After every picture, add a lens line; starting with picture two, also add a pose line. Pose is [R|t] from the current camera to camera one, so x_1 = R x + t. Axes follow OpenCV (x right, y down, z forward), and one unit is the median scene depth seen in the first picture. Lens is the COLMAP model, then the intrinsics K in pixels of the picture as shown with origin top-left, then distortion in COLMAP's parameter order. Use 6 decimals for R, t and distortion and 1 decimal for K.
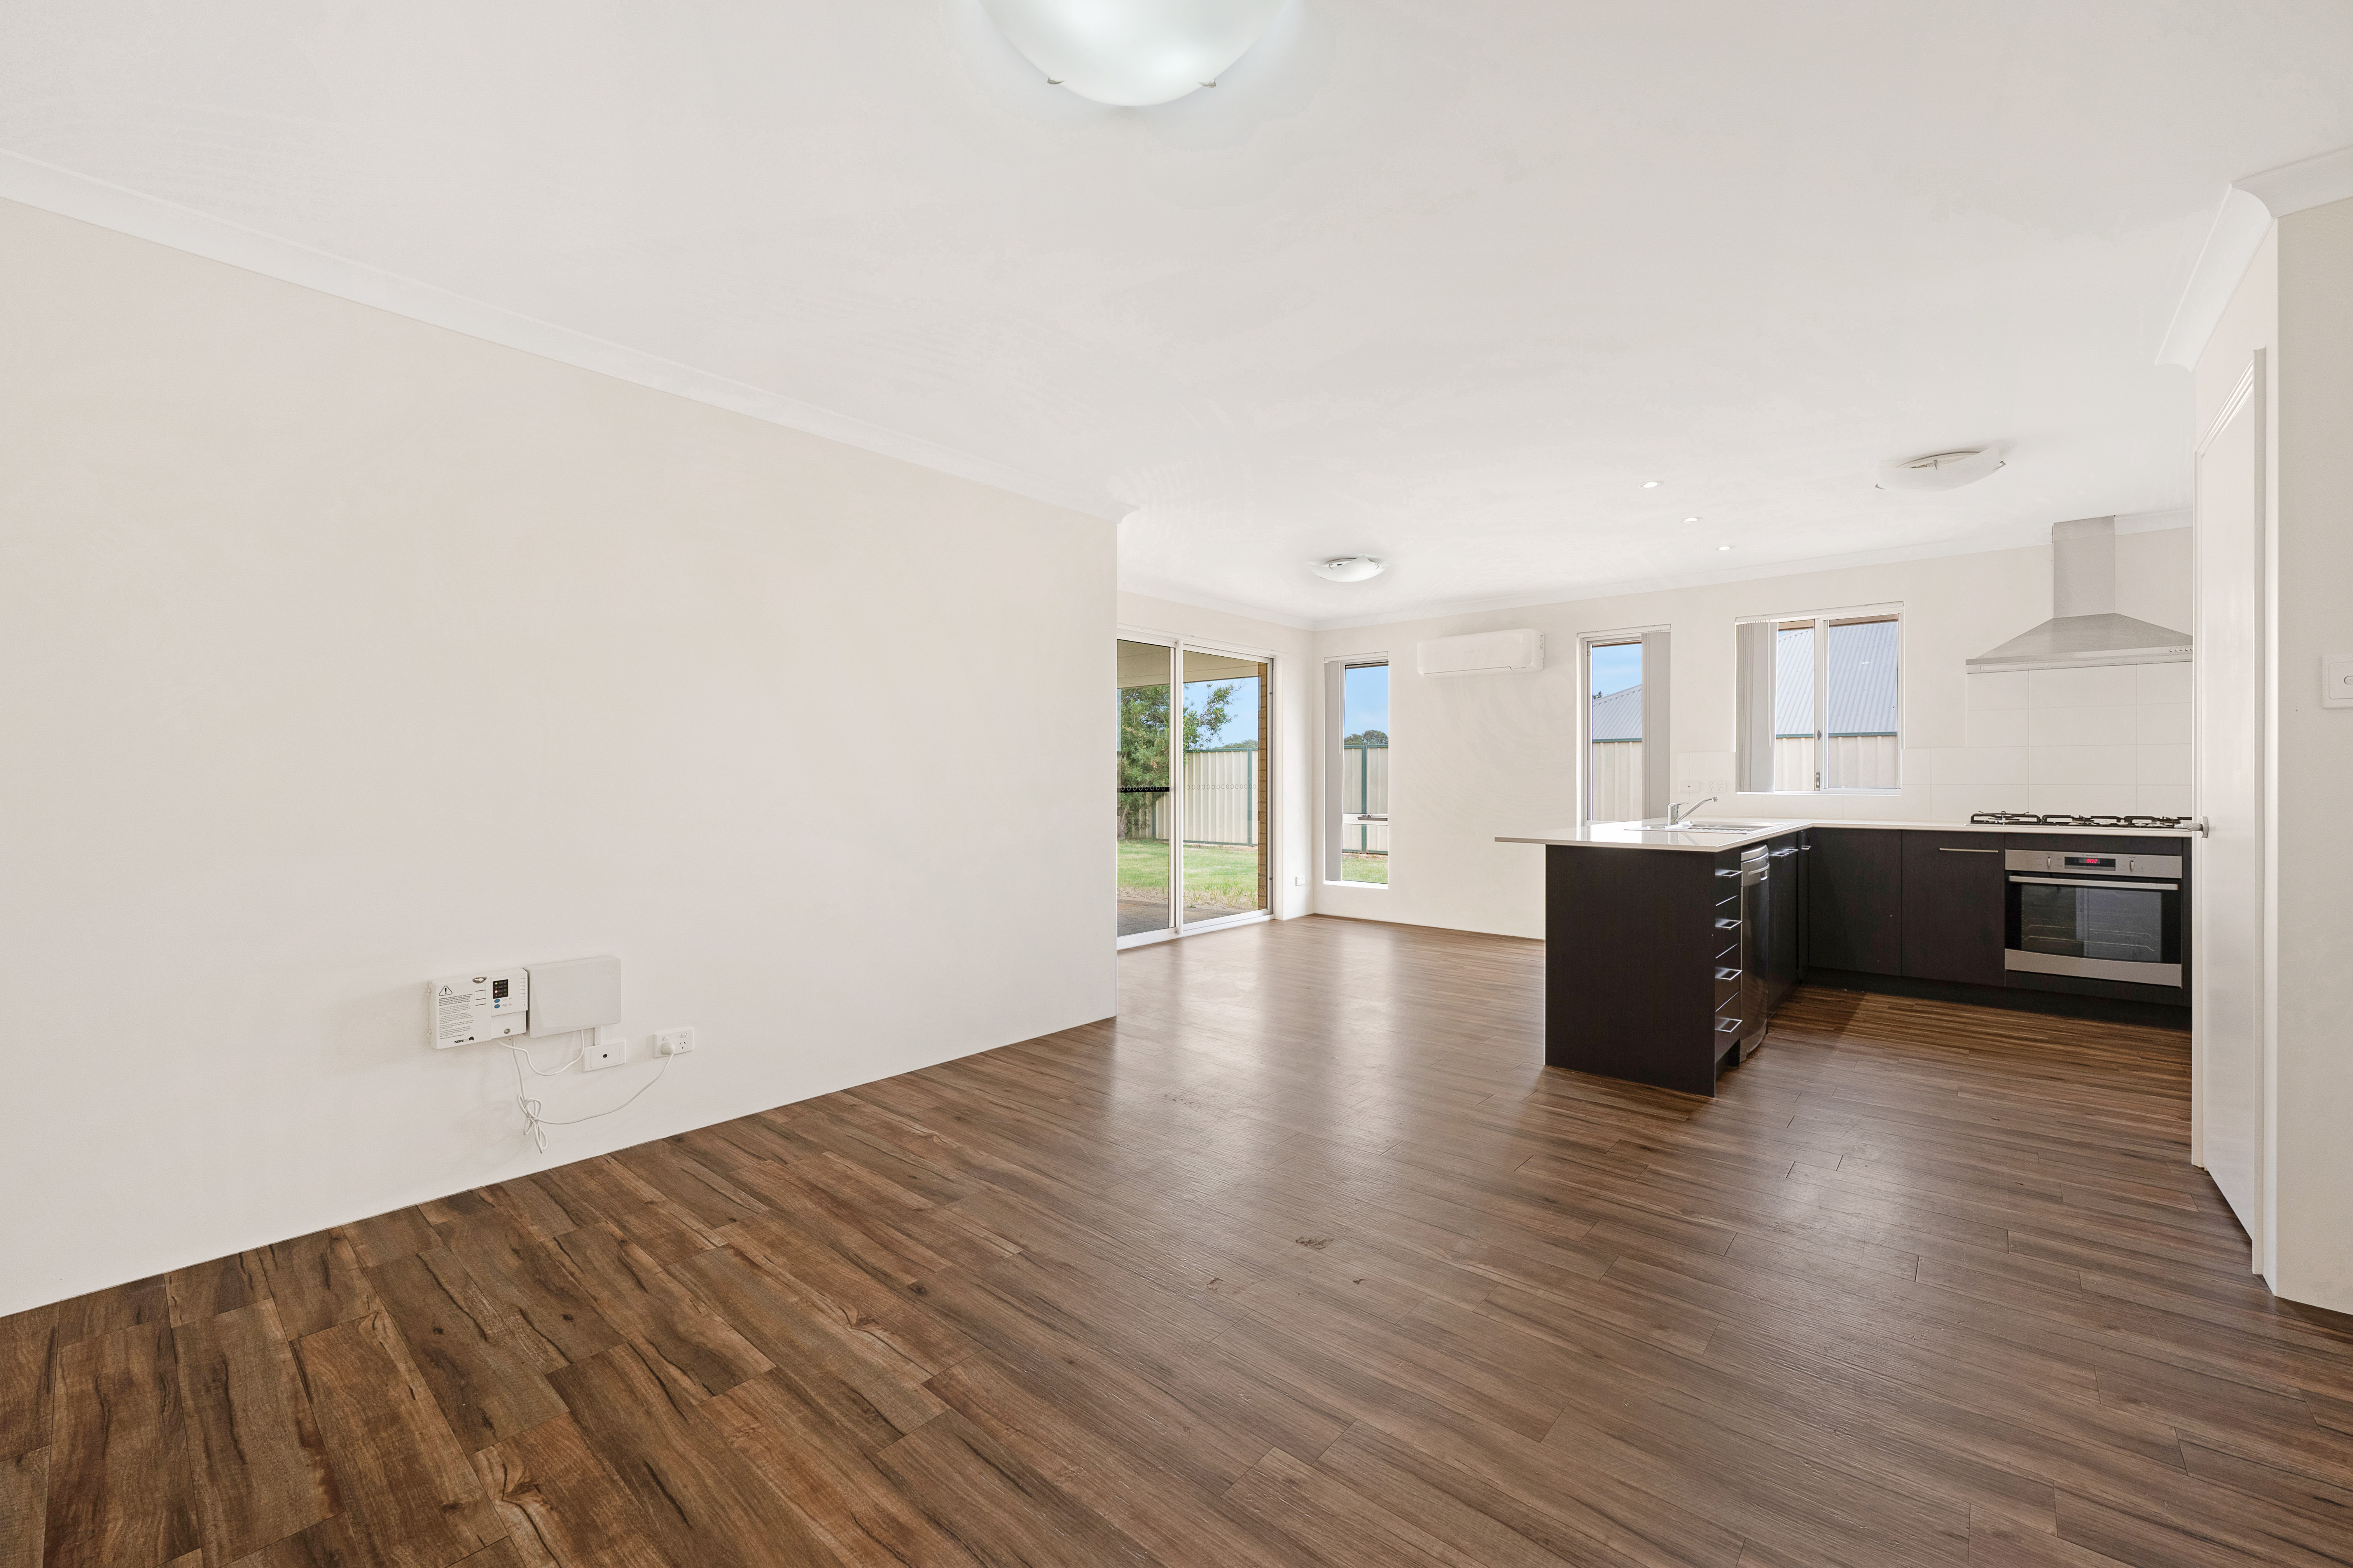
lens RADIAL K [[937.9, 0, 1171.3], [0, 937.9, 774.9], [0, 0, 1]] dist [0.000716, 0.000341]
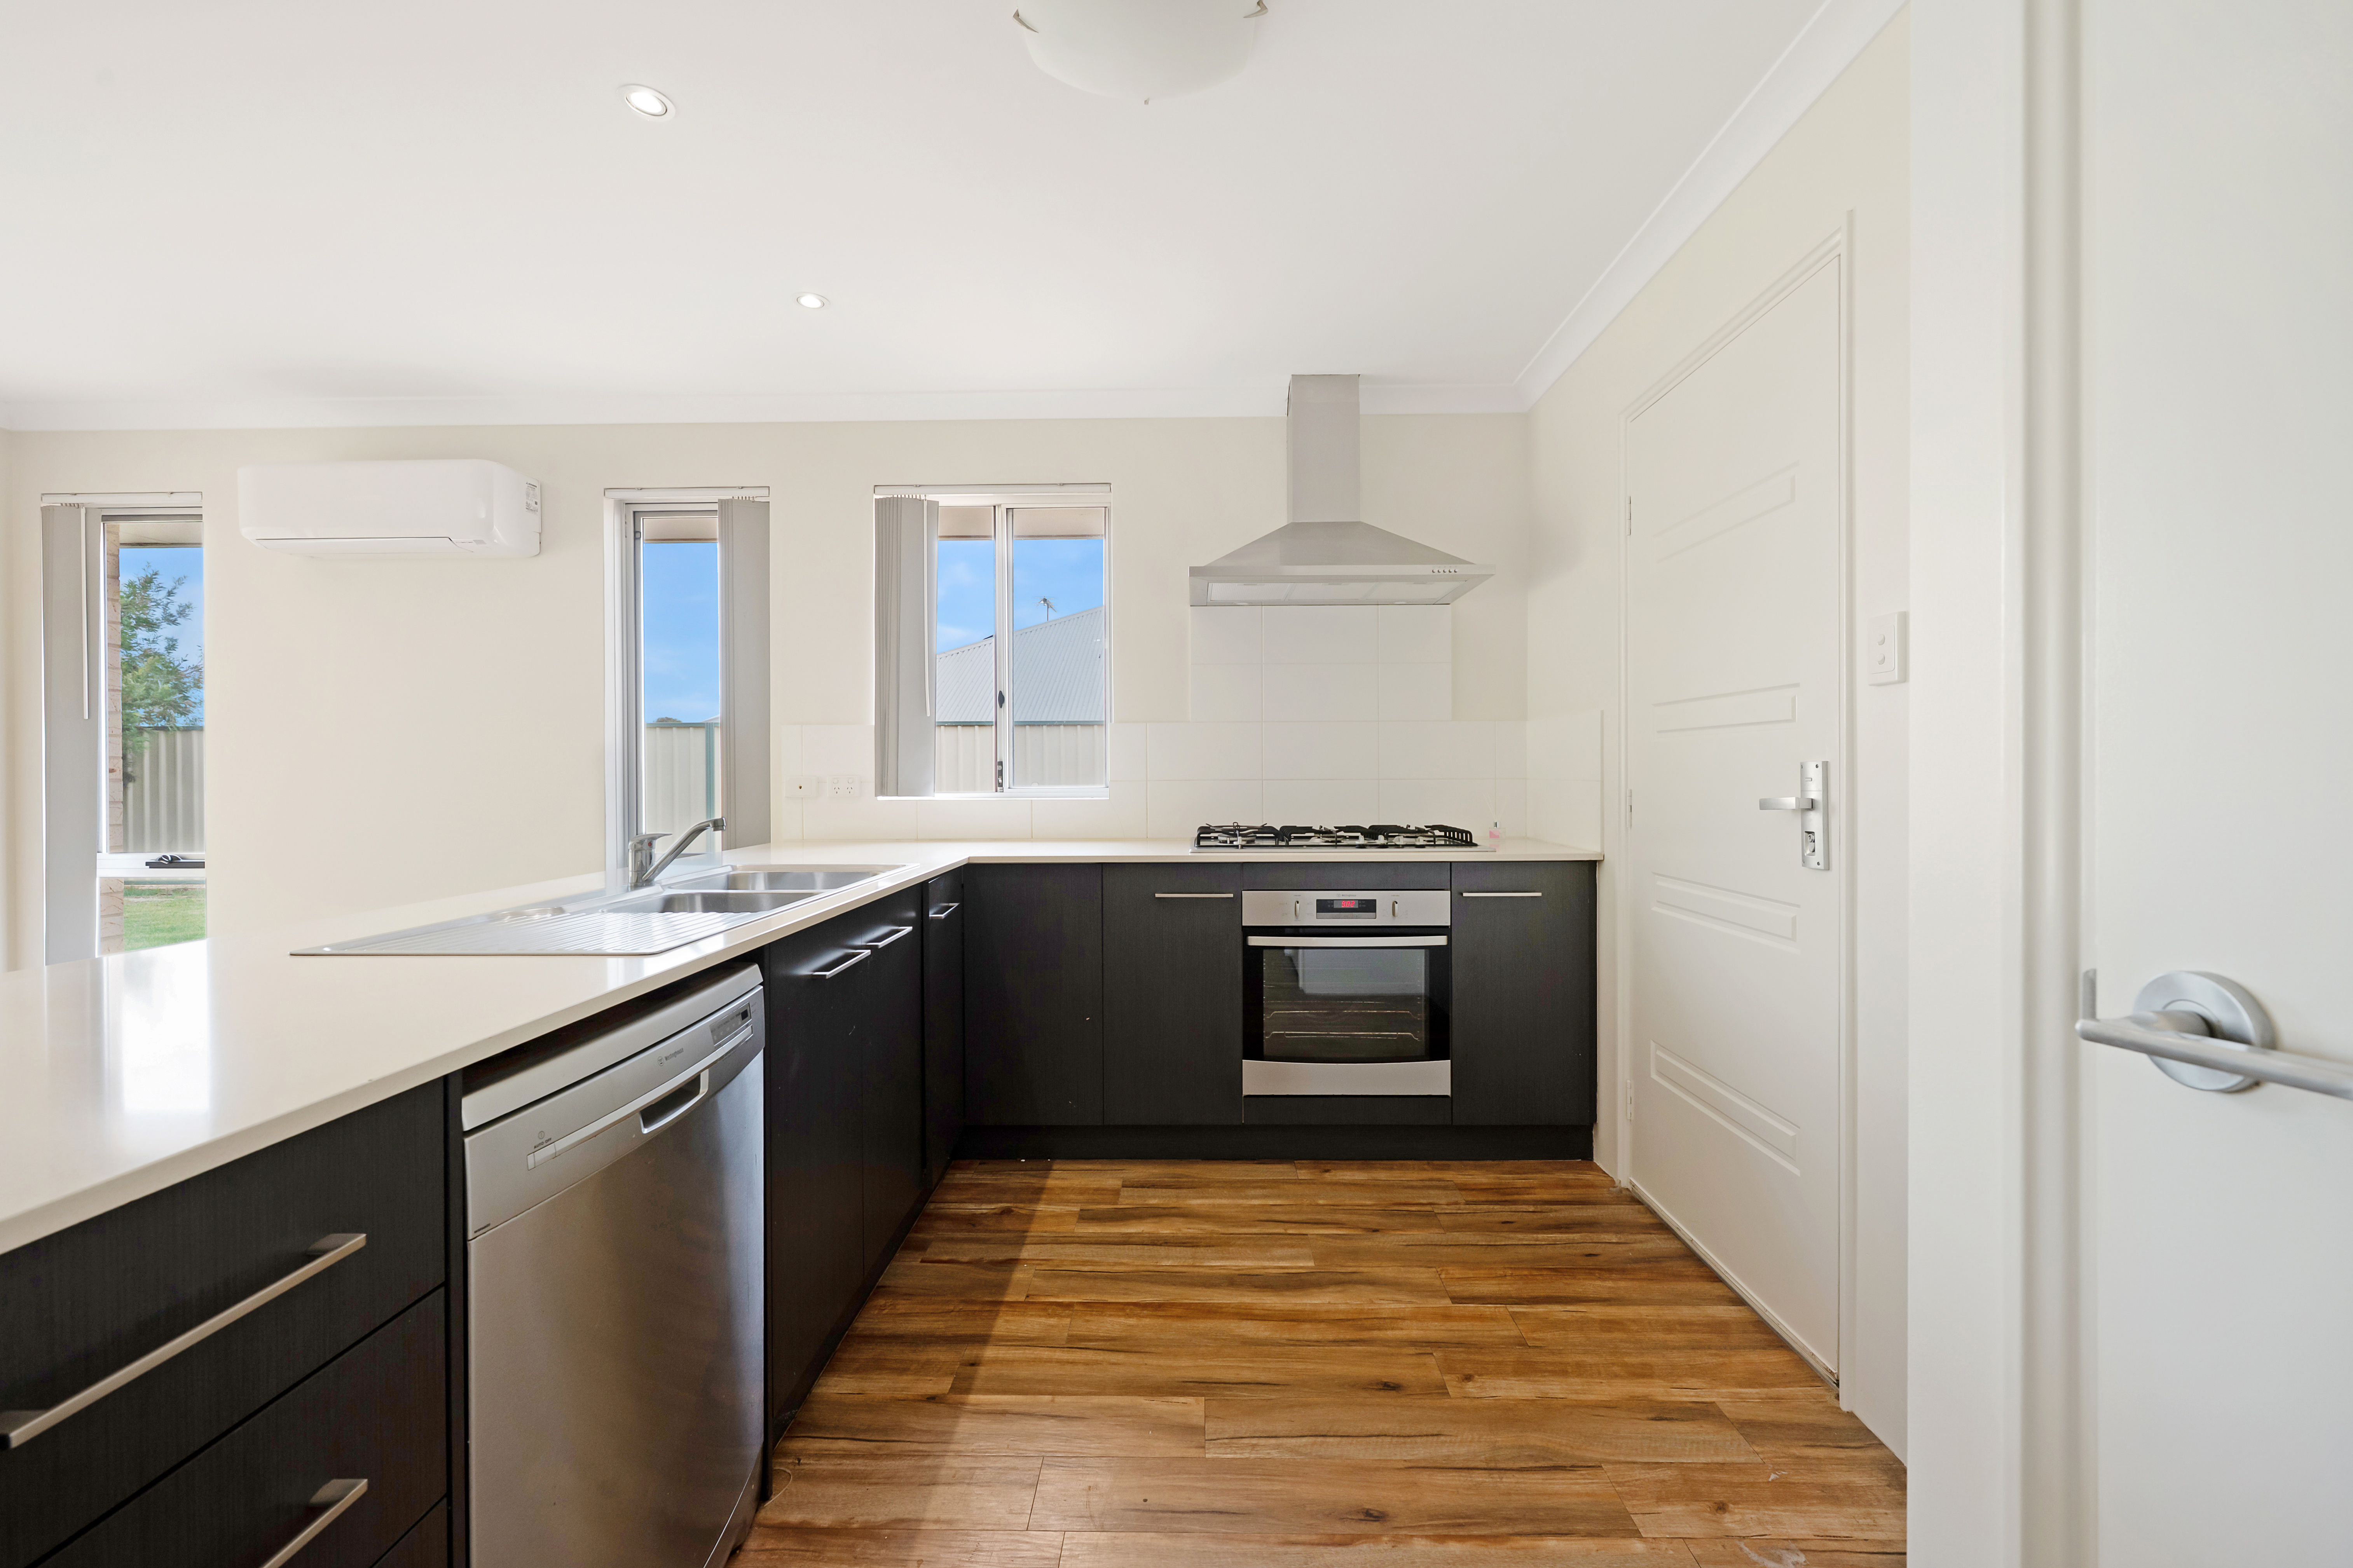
lens RADIAL K [[937.8, 0, 1174.9], [0, 937.8, 778.0], [0, 0, 1]] dist [0.000716, 0.000341]
pose [[0.761753, -0.005714, 0.647842, 0.480881], [0.001902, 0.999977, 0.006584, 0.004852], [-0.647864, -0.003783, 0.761746, 0.586491]]
